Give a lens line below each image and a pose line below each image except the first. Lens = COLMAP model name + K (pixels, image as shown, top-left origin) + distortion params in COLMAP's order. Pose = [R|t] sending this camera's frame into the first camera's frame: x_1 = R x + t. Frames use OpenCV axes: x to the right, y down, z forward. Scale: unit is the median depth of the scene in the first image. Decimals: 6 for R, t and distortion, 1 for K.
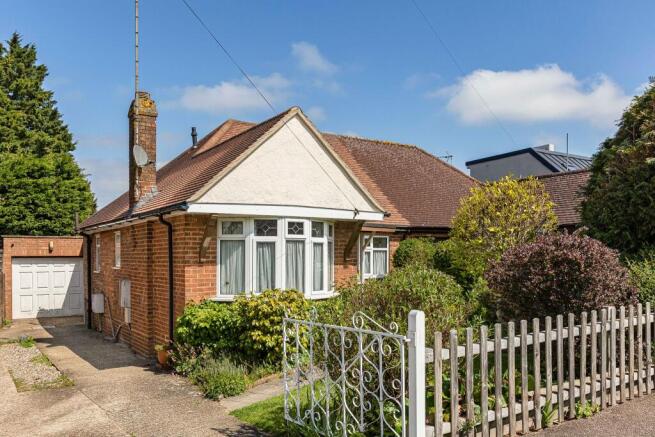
lens RADIAL K [[572.2, 0, 328.4], [0, 572.2, 240.2], [0, 0, 1]] dist [0.006620, 0.027674]
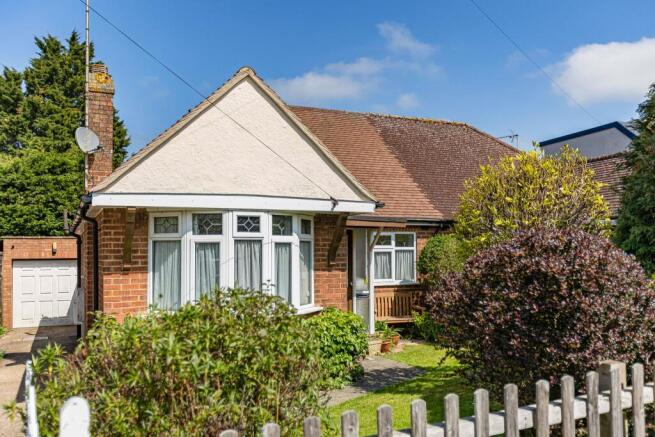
lens RADIAL K [[602.5, 0, 327.8], [0, 602.5, 218.6], [0, 0, 1]] dist [0.020802, 0.000000]
pose [[0.988711, -0.015411, -0.149041, 0.153725], [0.010931, 0.999465, -0.030829, -0.002006], [0.149437, 0.028852, 0.988350, 0.196569]]
